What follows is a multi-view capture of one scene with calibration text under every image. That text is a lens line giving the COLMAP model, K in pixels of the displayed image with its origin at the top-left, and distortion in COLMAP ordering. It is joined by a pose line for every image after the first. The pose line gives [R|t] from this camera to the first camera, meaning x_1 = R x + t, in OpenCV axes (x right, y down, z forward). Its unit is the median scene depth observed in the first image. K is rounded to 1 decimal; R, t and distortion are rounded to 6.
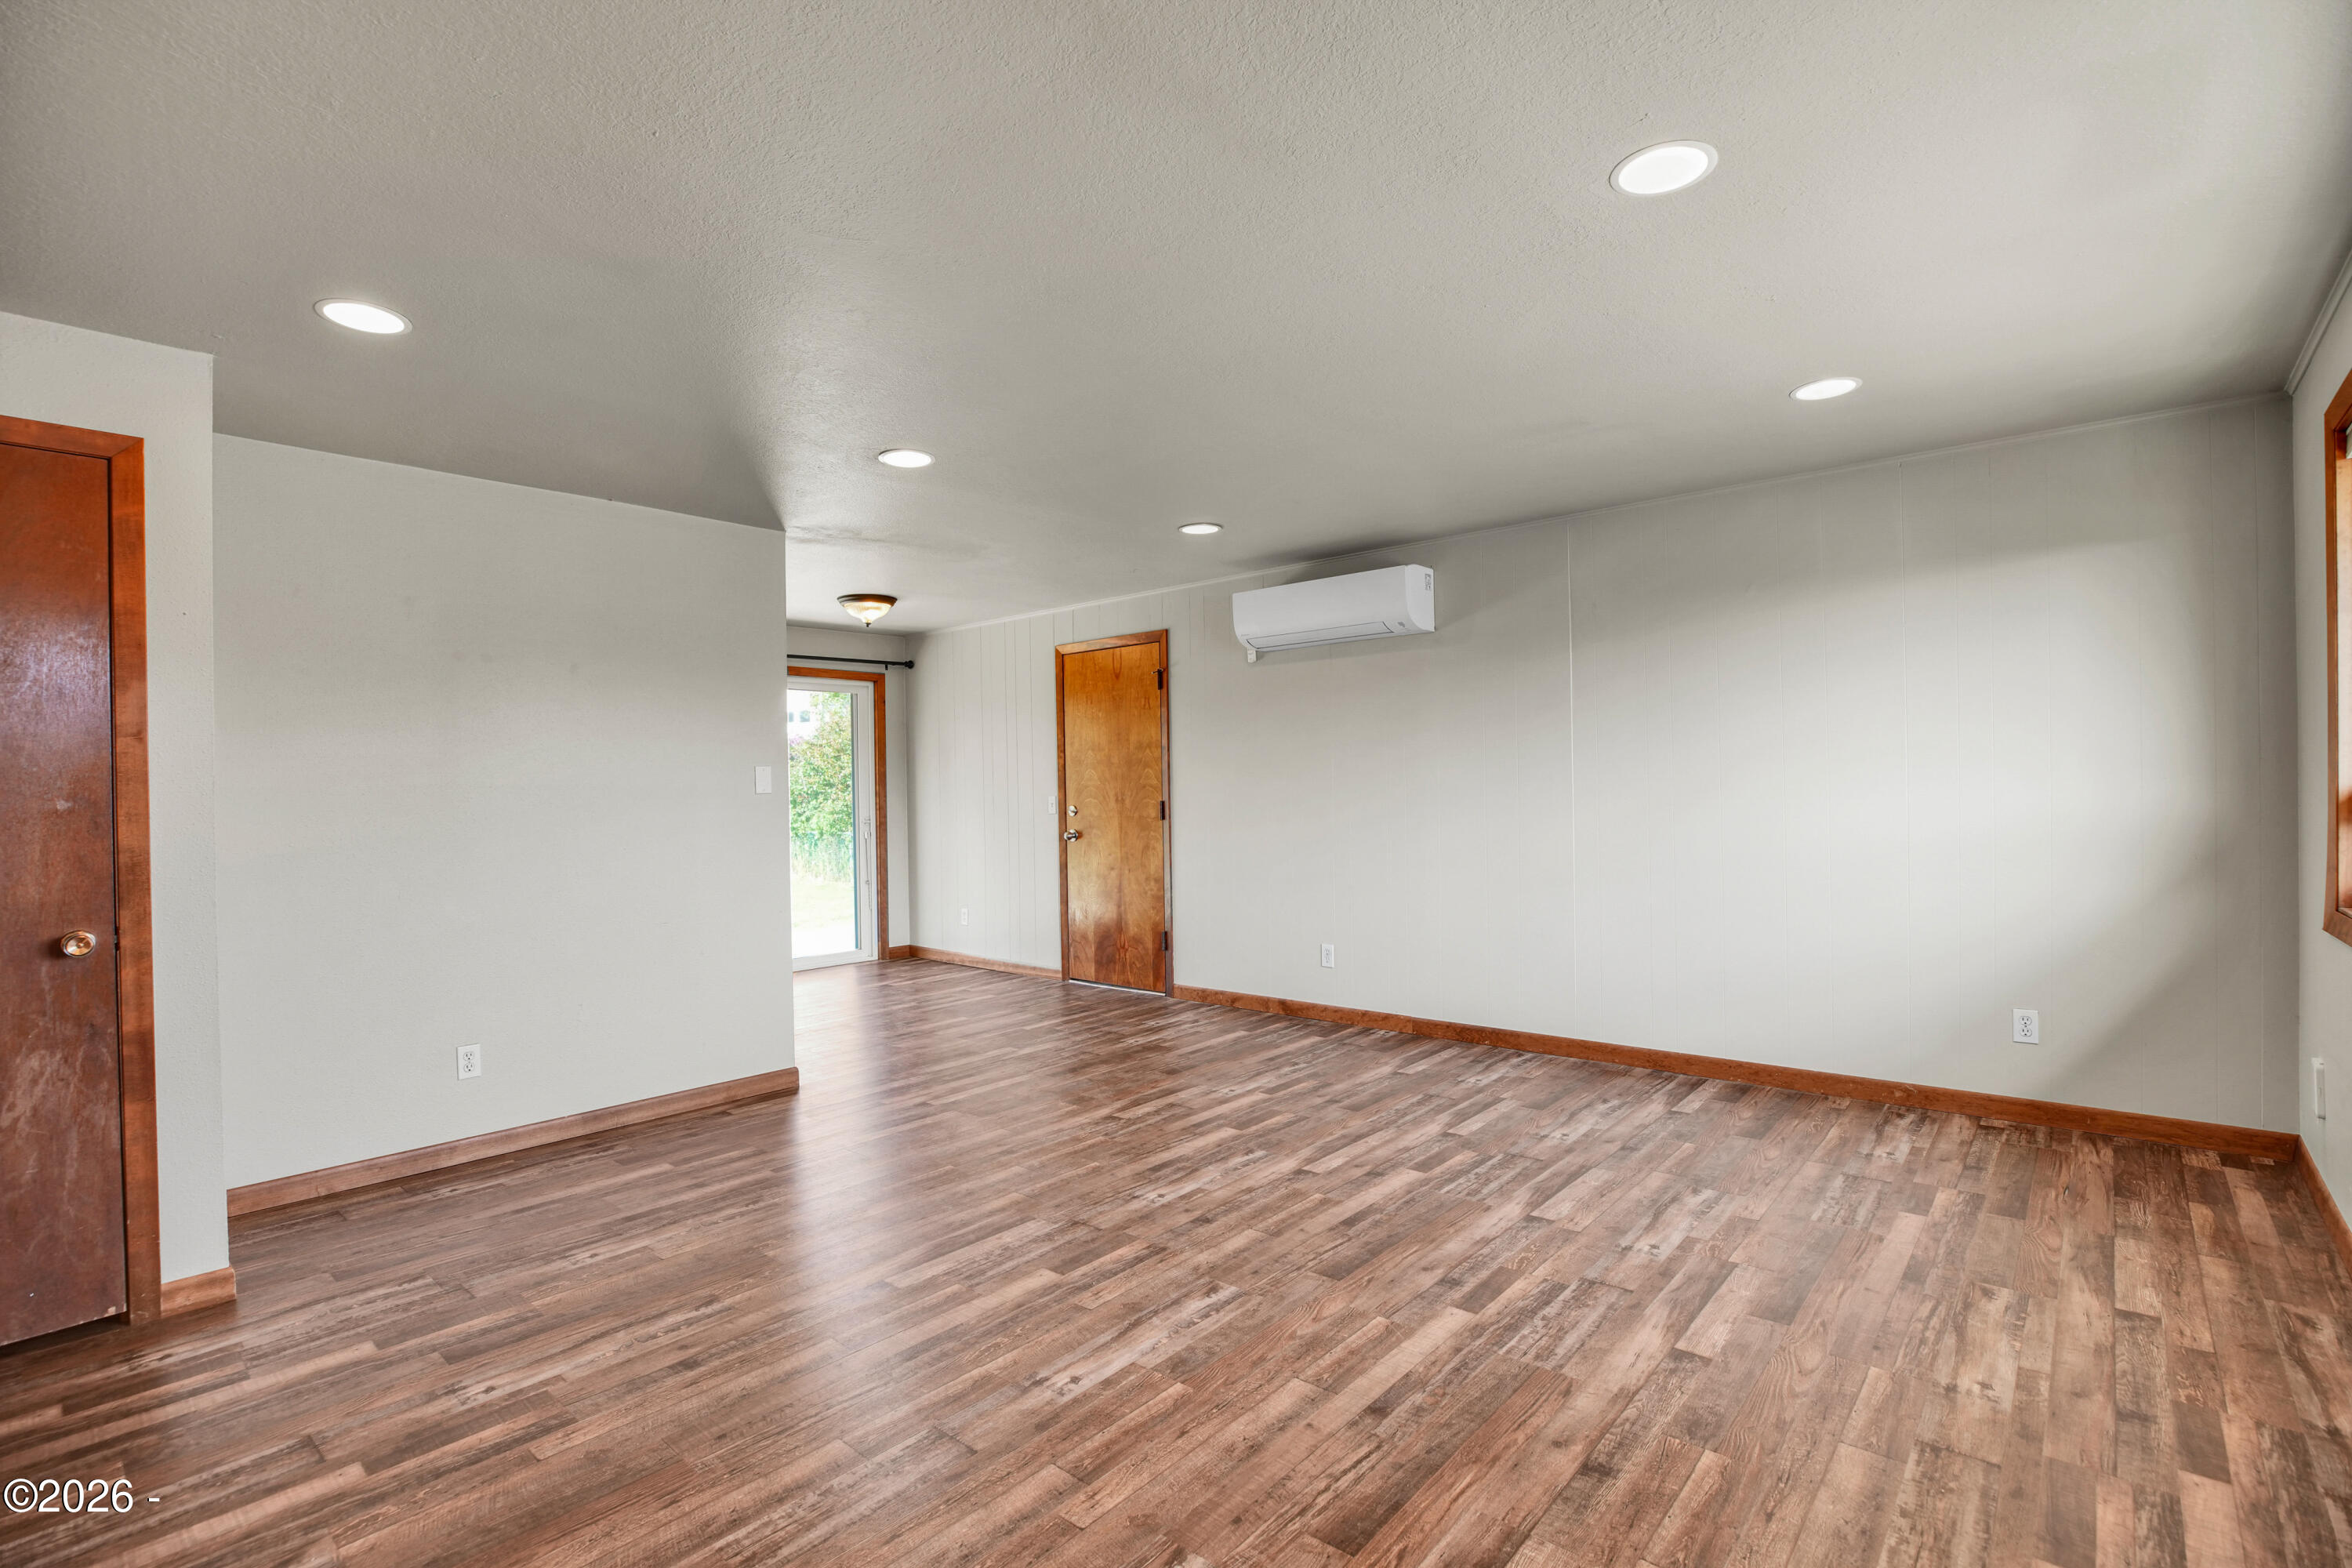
lens RADIAL K [[1086.1, 0, 1180.5], [0, 1086.1, 781.6], [0, 0, 1]] dist [-0.041005, 0.010781]
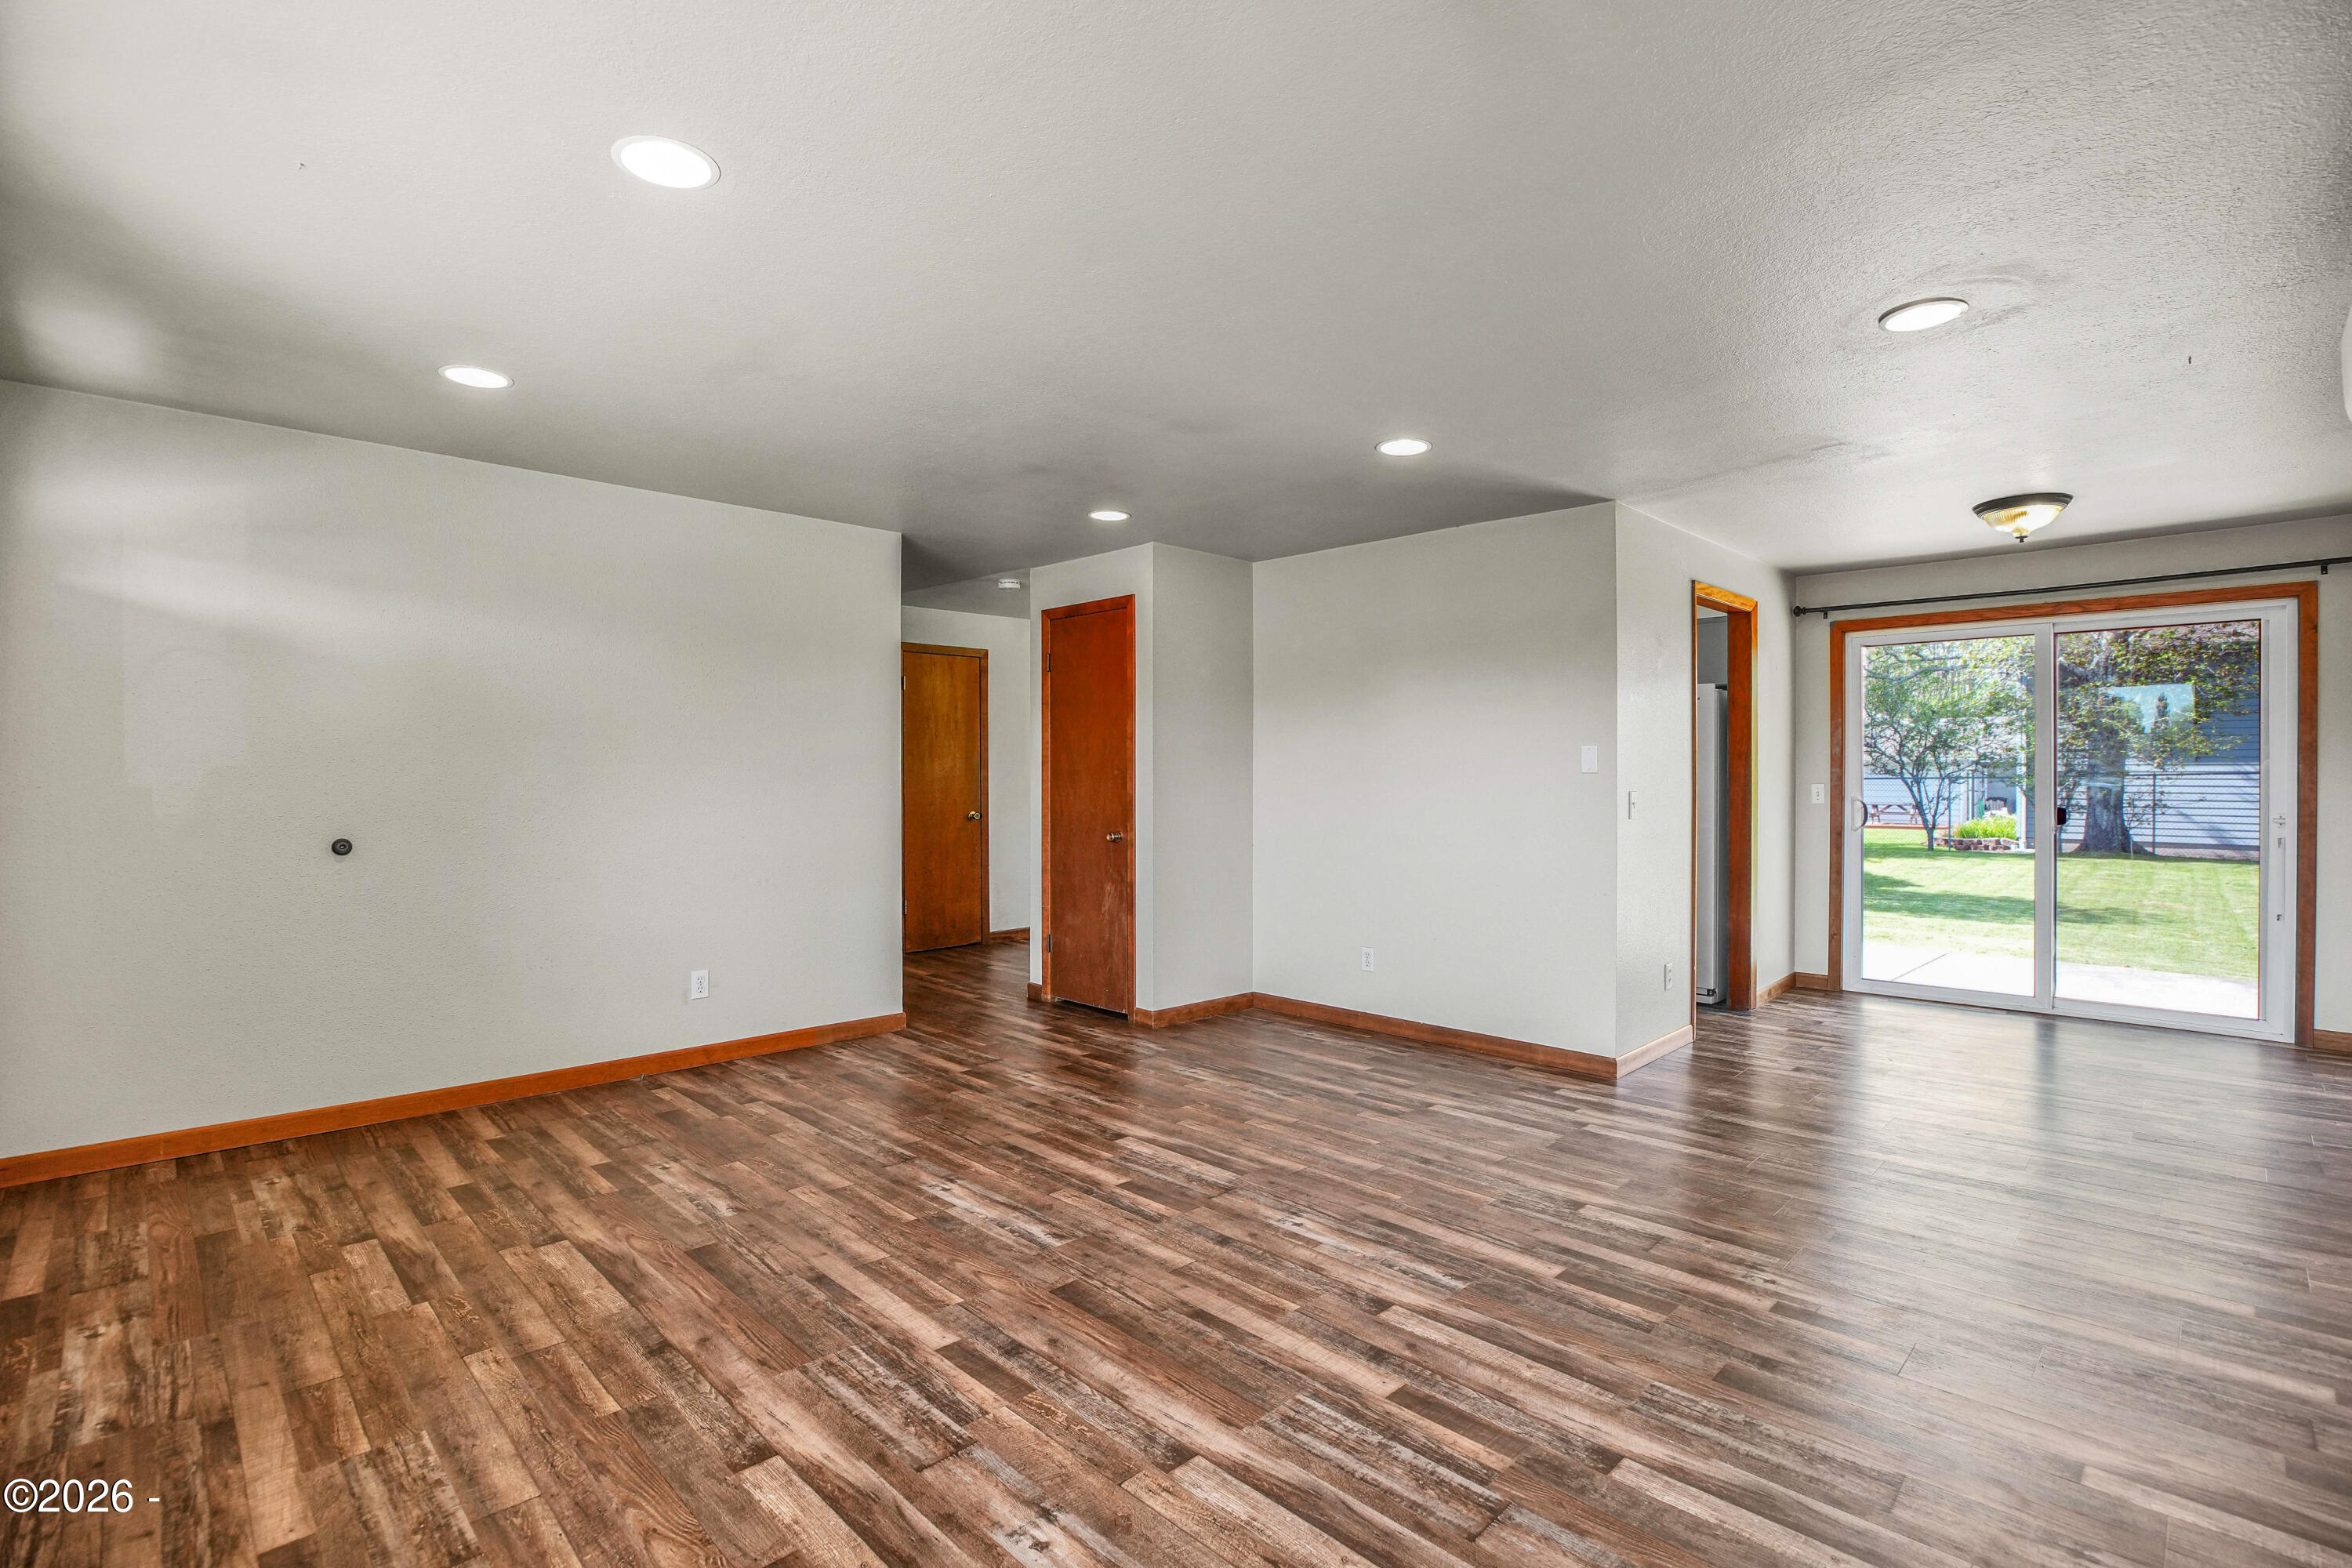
lens RADIAL K [[1081.7, 0, 1169.4], [0, 1081.7, 774.5], [0, 0, 1]] dist [-0.032966, 0.005995]
pose [[-0.071848, 0.018884, -0.997237, 0.911402], [0.005672, 0.999812, 0.018524, -0.013110], [0.997399, -0.004325, -0.071942, 0.986691]]
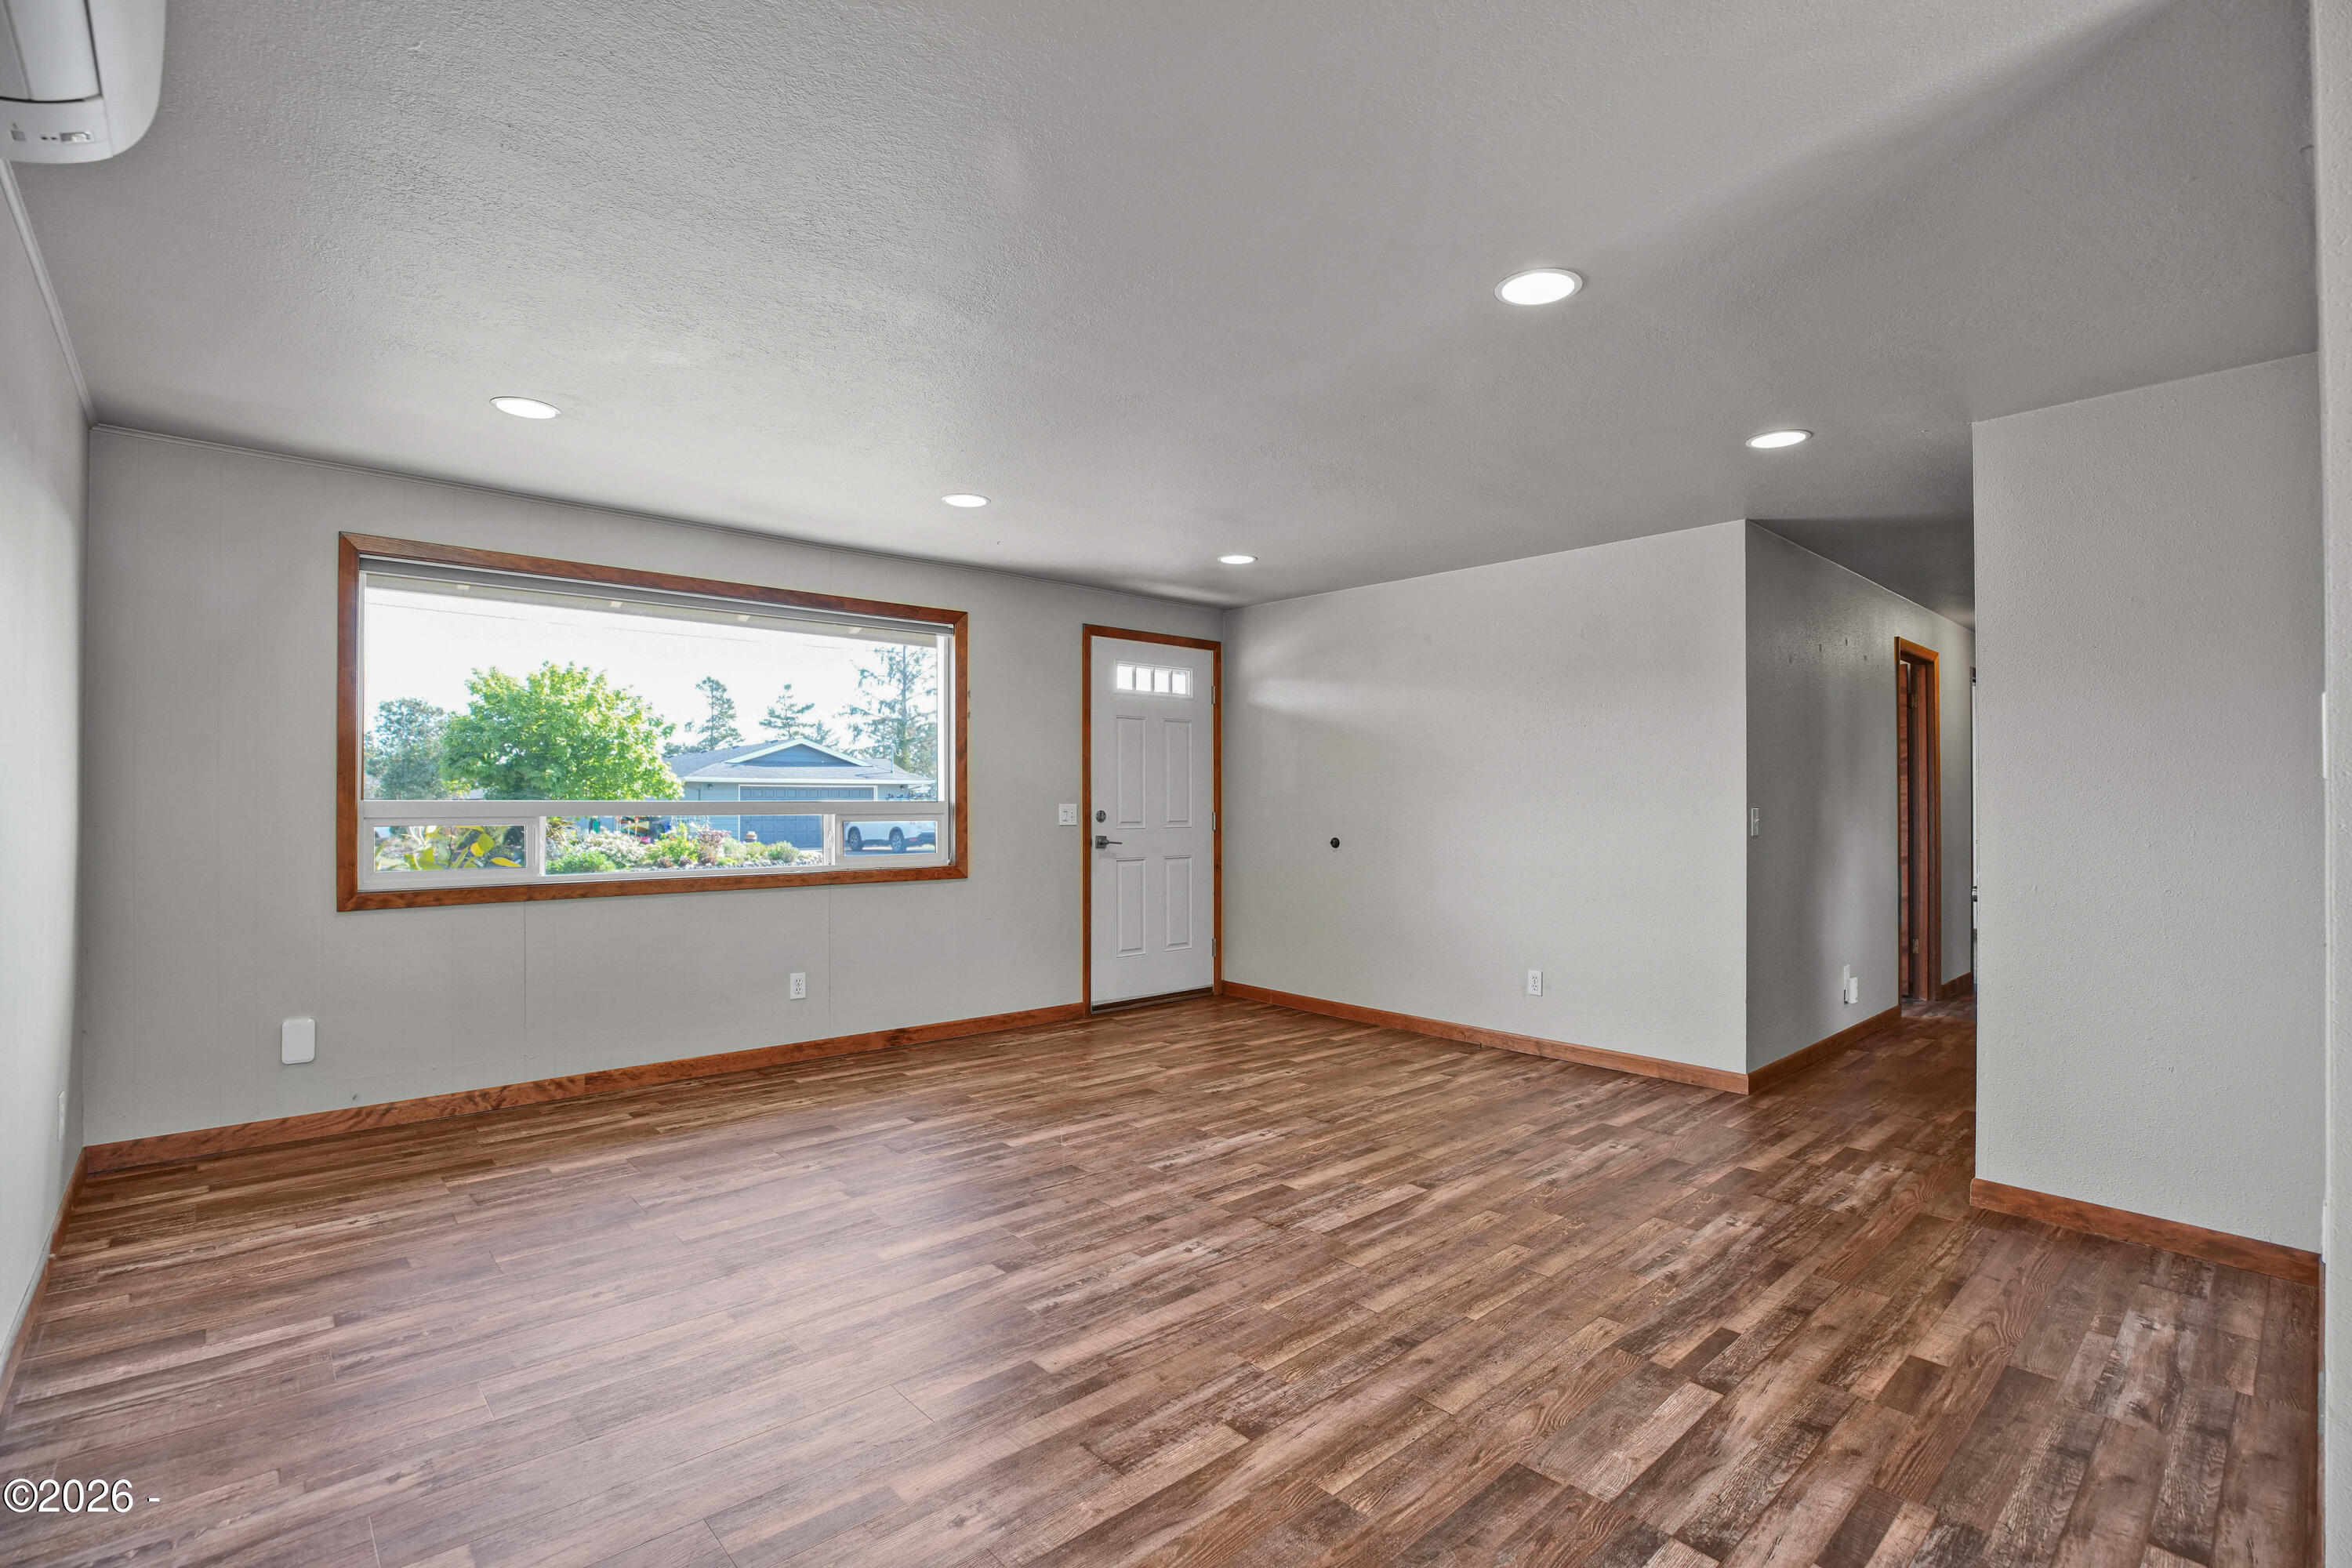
lens RADIAL K [[1086.1, 0, 1182.4], [0, 1086.1, 797.4], [0, 0, 1]] dist [-0.041005, 0.010781]
pose [[-0.993914, 0.014539, 0.109198, -0.118640], [0.013258, 0.999835, -0.012448, 0.023204], [-0.109361, -0.010925, -0.993942, 1.940091]]
